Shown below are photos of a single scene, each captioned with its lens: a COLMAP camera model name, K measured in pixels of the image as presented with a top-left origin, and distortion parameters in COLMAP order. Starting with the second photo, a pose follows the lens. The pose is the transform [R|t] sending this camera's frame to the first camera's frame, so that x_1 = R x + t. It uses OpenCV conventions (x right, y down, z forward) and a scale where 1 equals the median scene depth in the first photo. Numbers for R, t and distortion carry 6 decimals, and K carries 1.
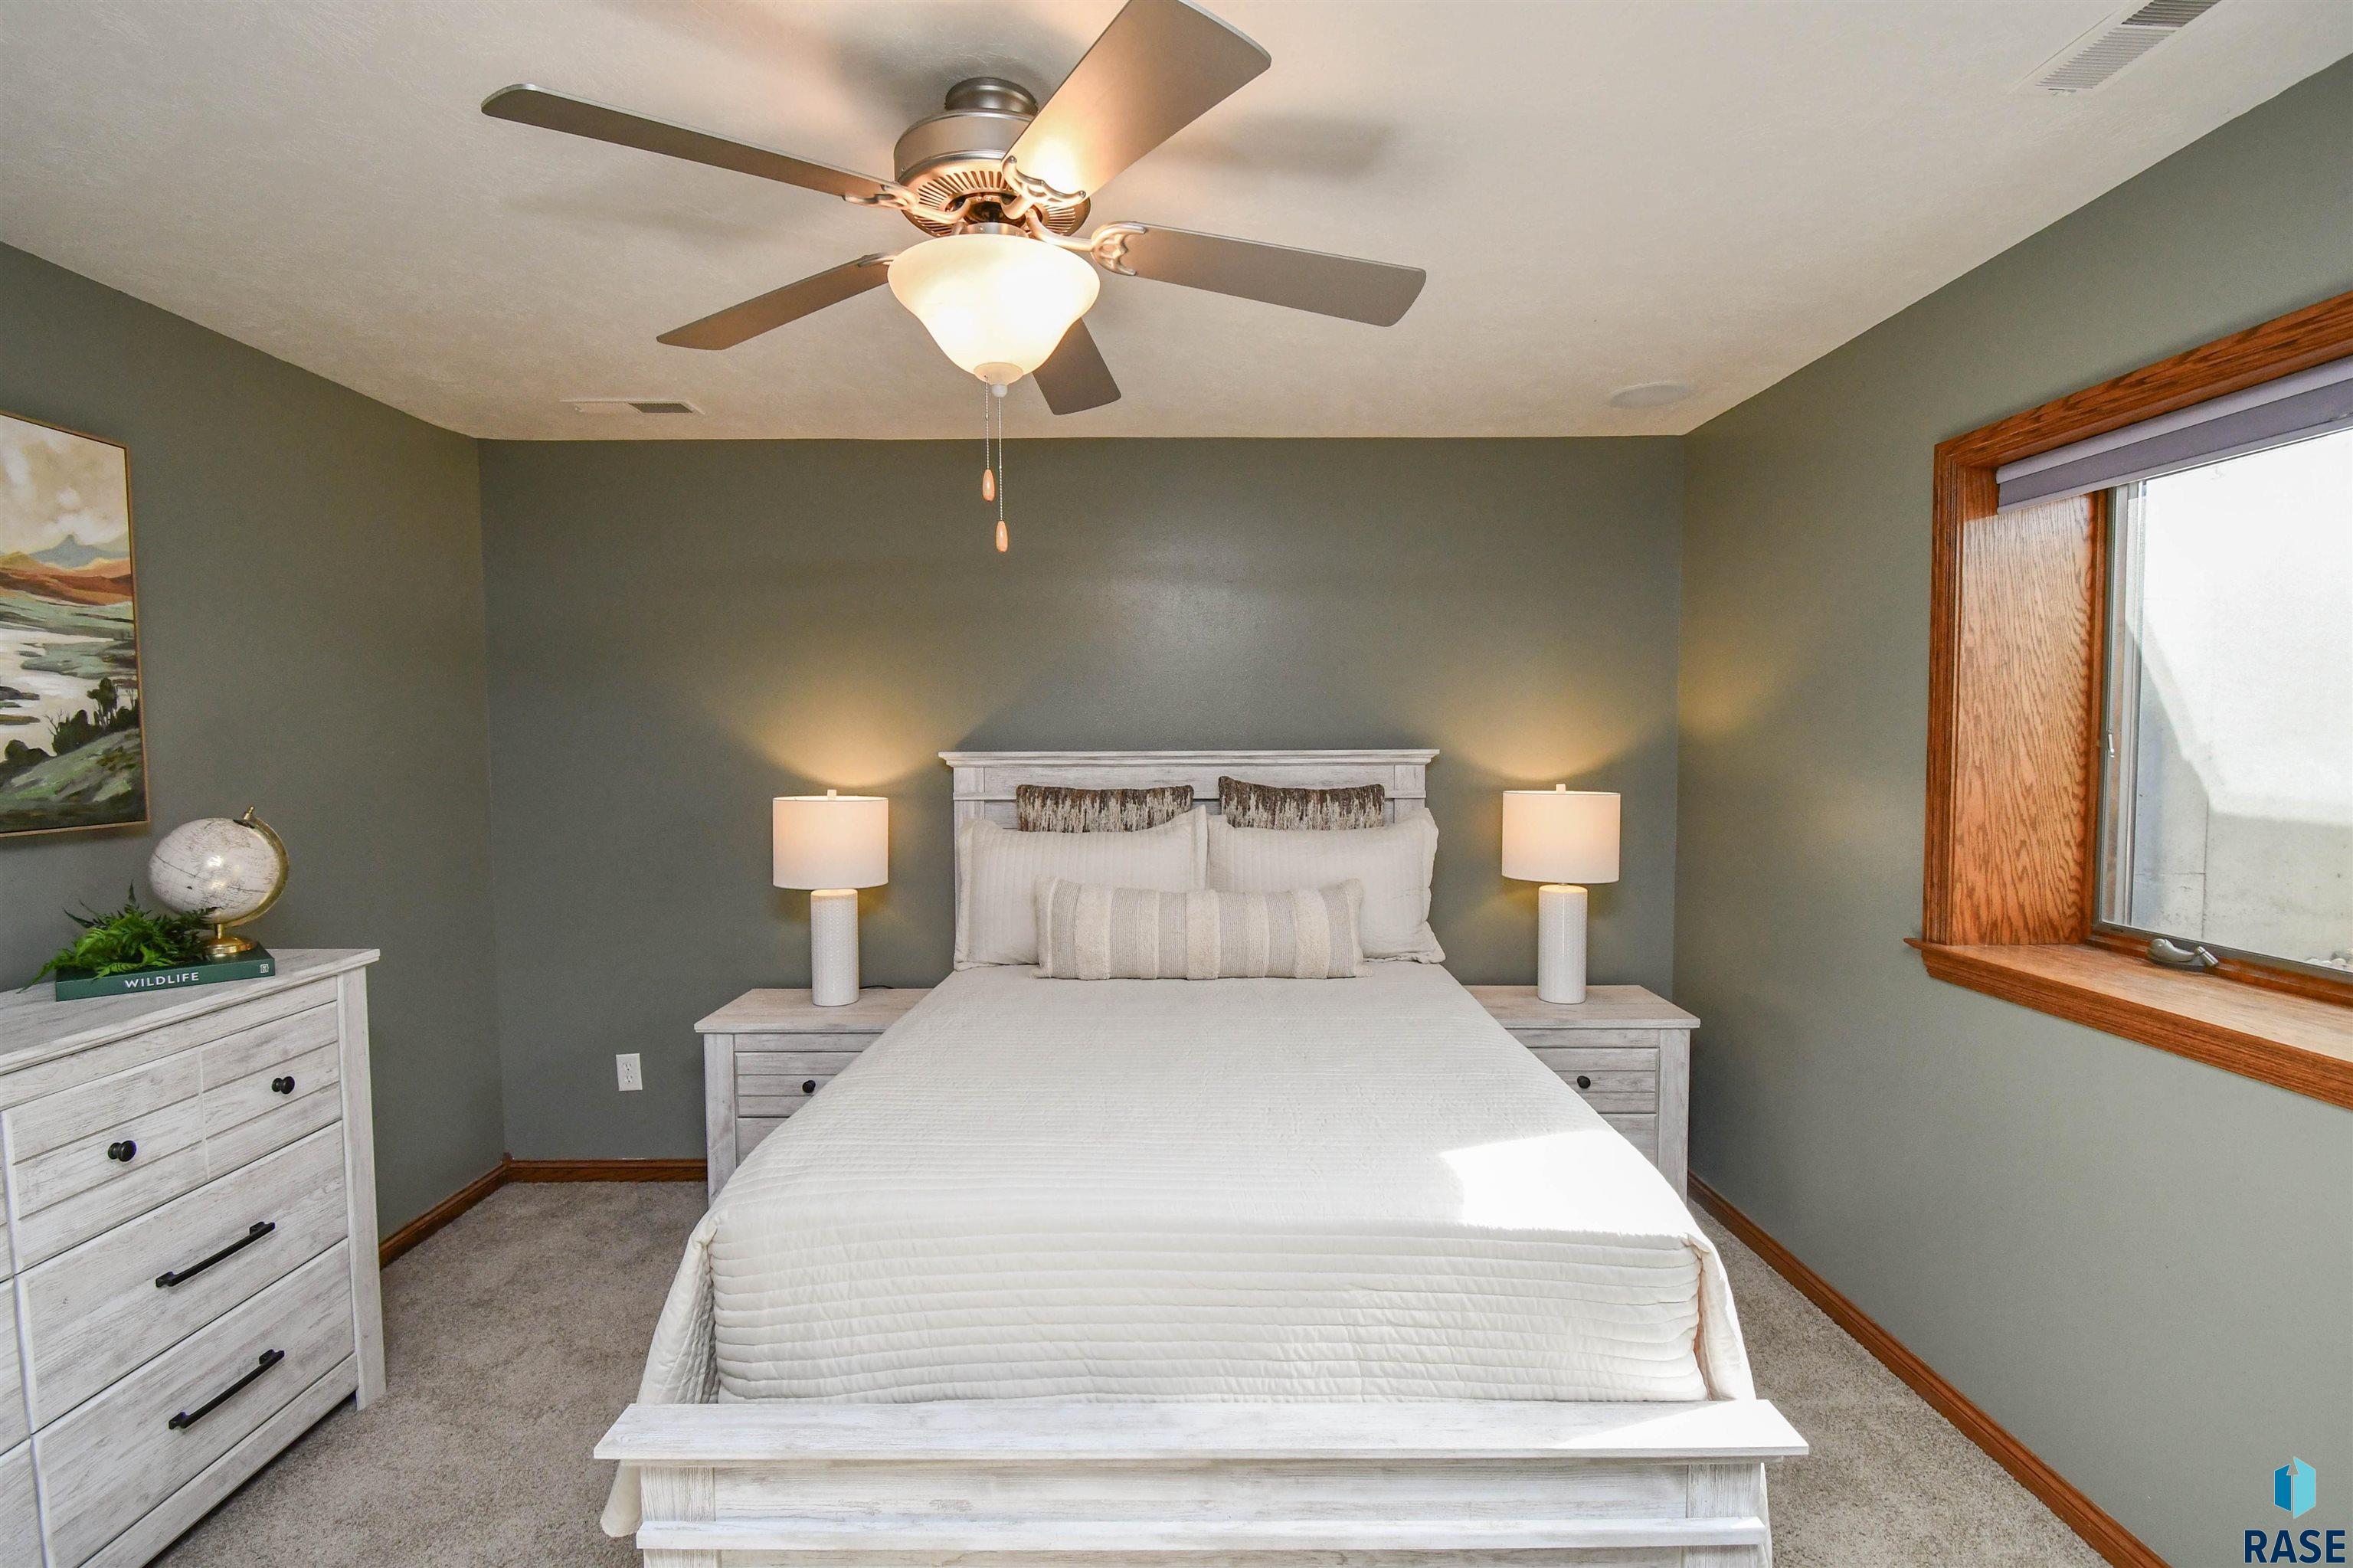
lens RADIAL K [[1074.0, 0, 1176.5], [0, 1074.0, 784.0], [0, 0, 1]] dist [0.020340, -0.026112]
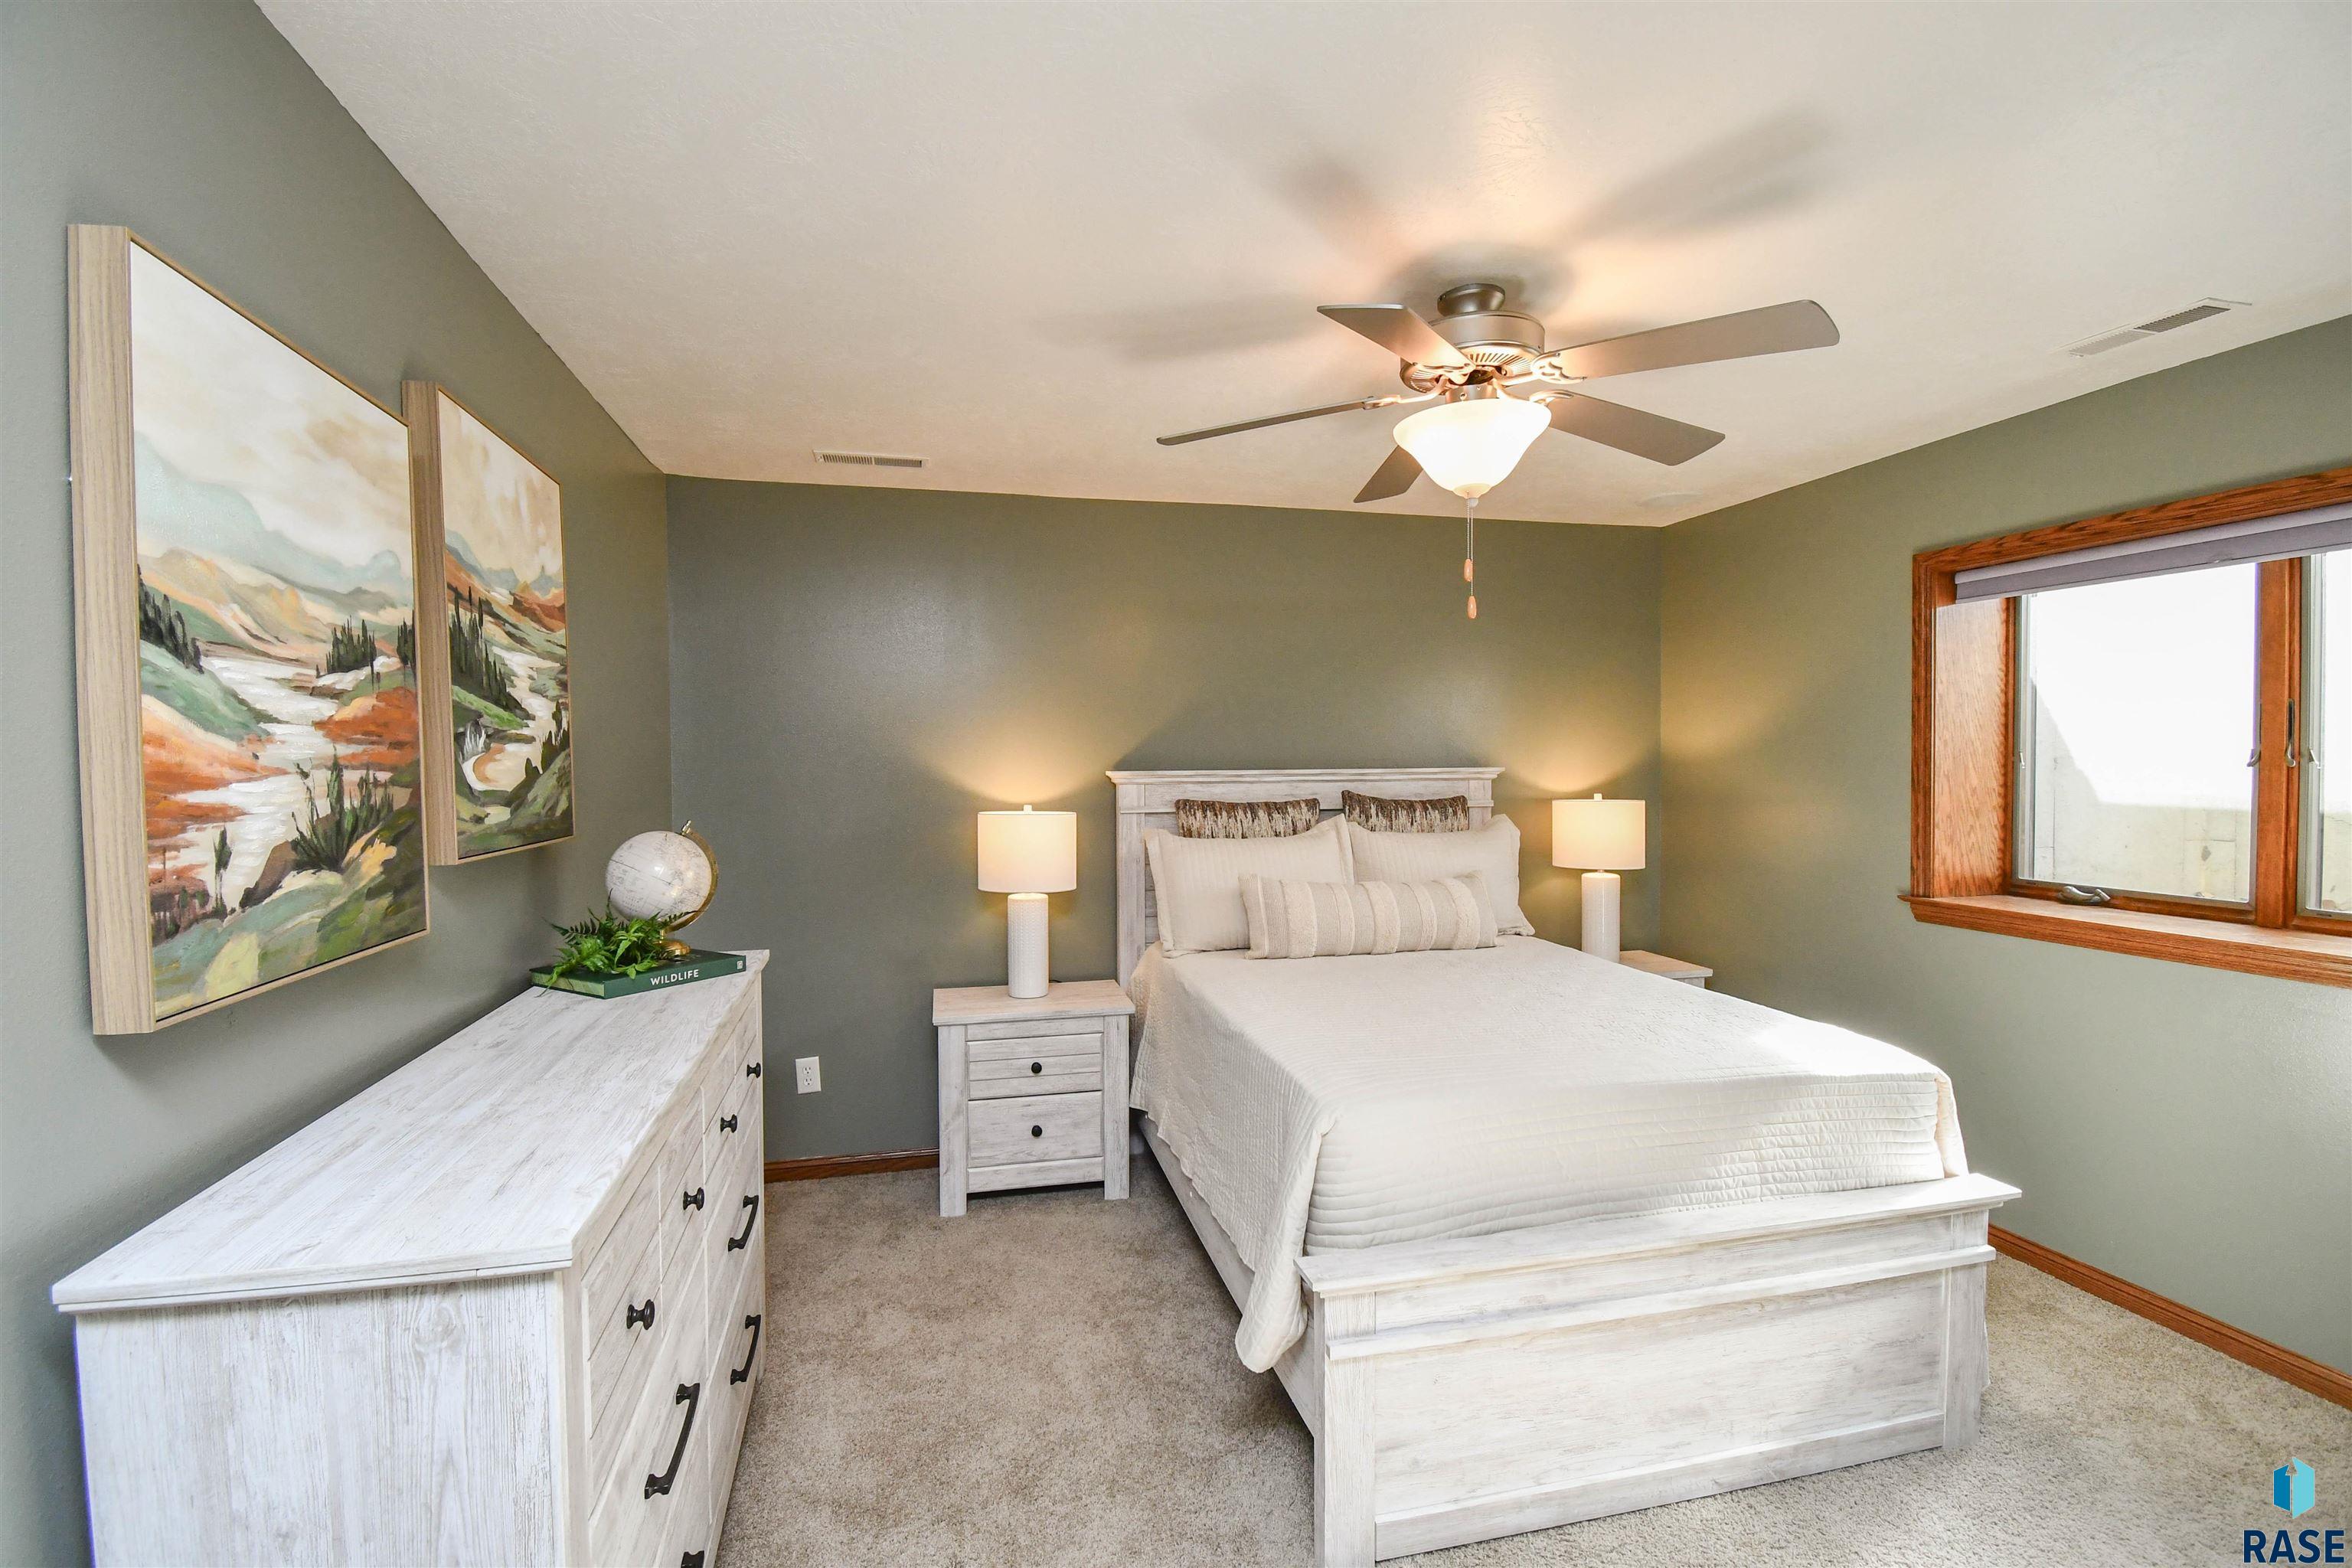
lens RADIAL K [[1053.6, 0, 1169.6], [0, 1053.6, 784.9], [0, 0, 1]] dist [0.018203, -0.024080]
pose [[0.972746, -0.007937, 0.231738, -0.456441], [0.013286, 0.999680, -0.021530, 0.010486], [-0.231493, 0.024022, 0.972540, -0.113445]]
